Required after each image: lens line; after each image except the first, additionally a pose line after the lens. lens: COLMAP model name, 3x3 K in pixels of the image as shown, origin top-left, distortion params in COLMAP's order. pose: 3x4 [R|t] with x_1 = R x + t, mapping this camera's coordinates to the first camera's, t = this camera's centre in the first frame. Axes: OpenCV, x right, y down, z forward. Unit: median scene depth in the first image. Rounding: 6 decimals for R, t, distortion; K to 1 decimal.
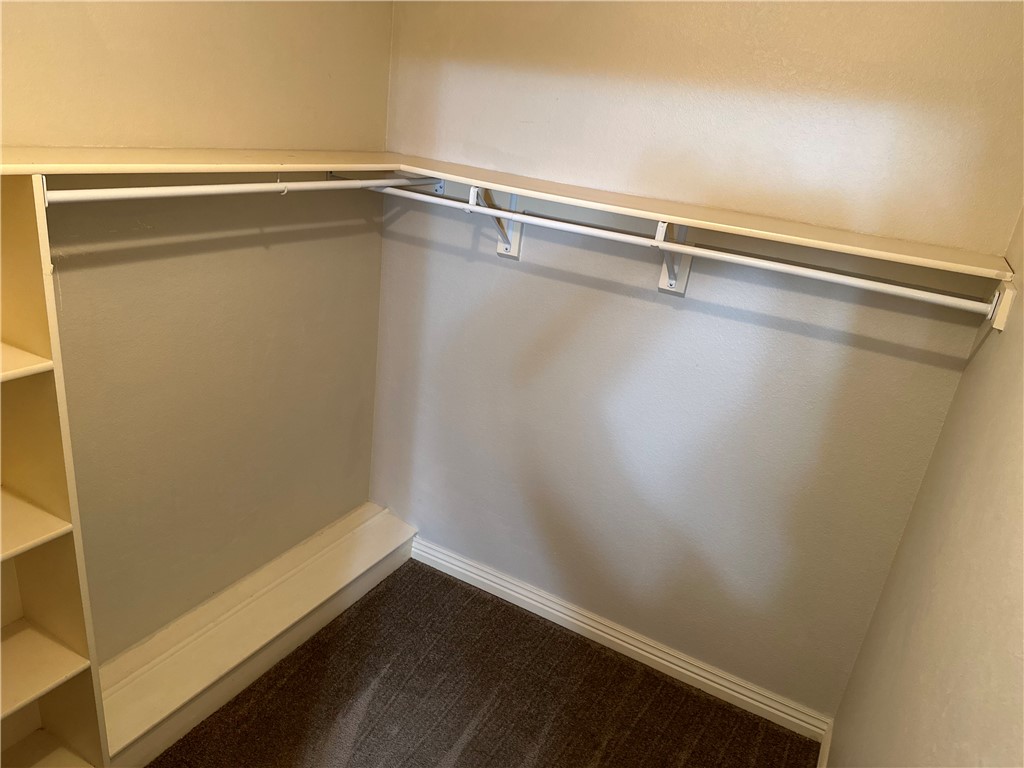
lens RADIAL K [[705.5, 0, 511.5], [0, 705.5, 375.7], [0, 0, 1]] dist [0.112655, -0.000765]
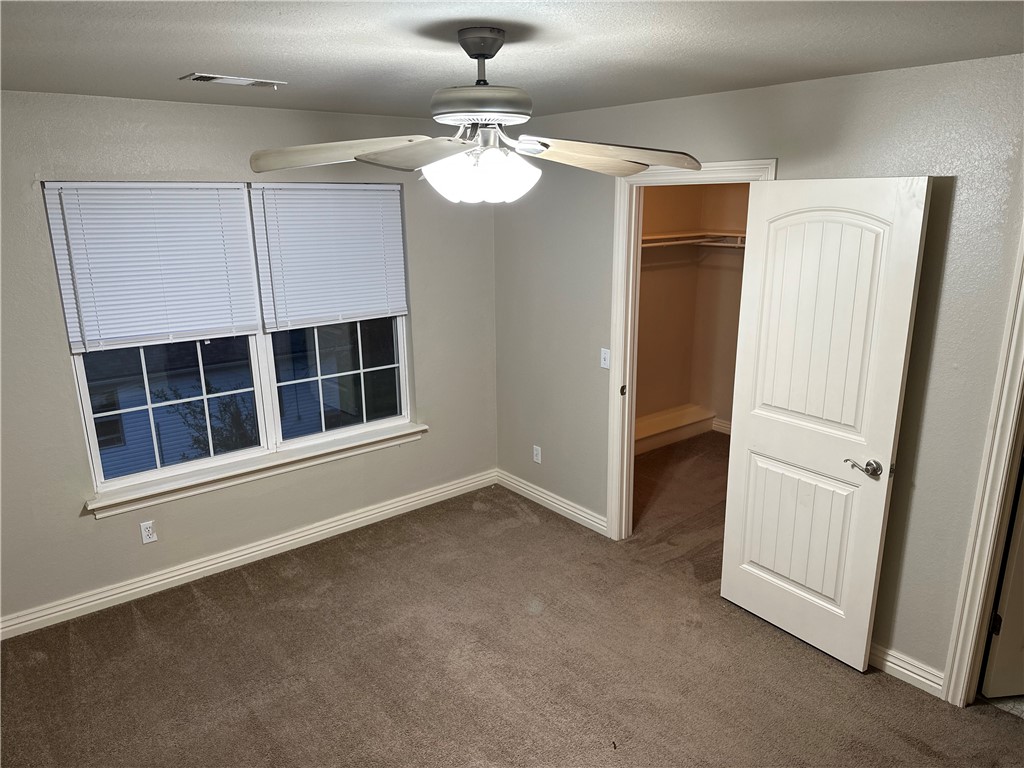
lens RADIAL K [[705.5, 0, 511.5], [0, 705.5, 375.7], [0, 0, 1]] dist [0.112655, -0.000765]
pose [[0.913707, -0.011959, -0.406199, 0.174017], [-0.027585, 0.995436, -0.091357, 0.355114], [0.405437, 0.094679, 0.909207, -1.173729]]
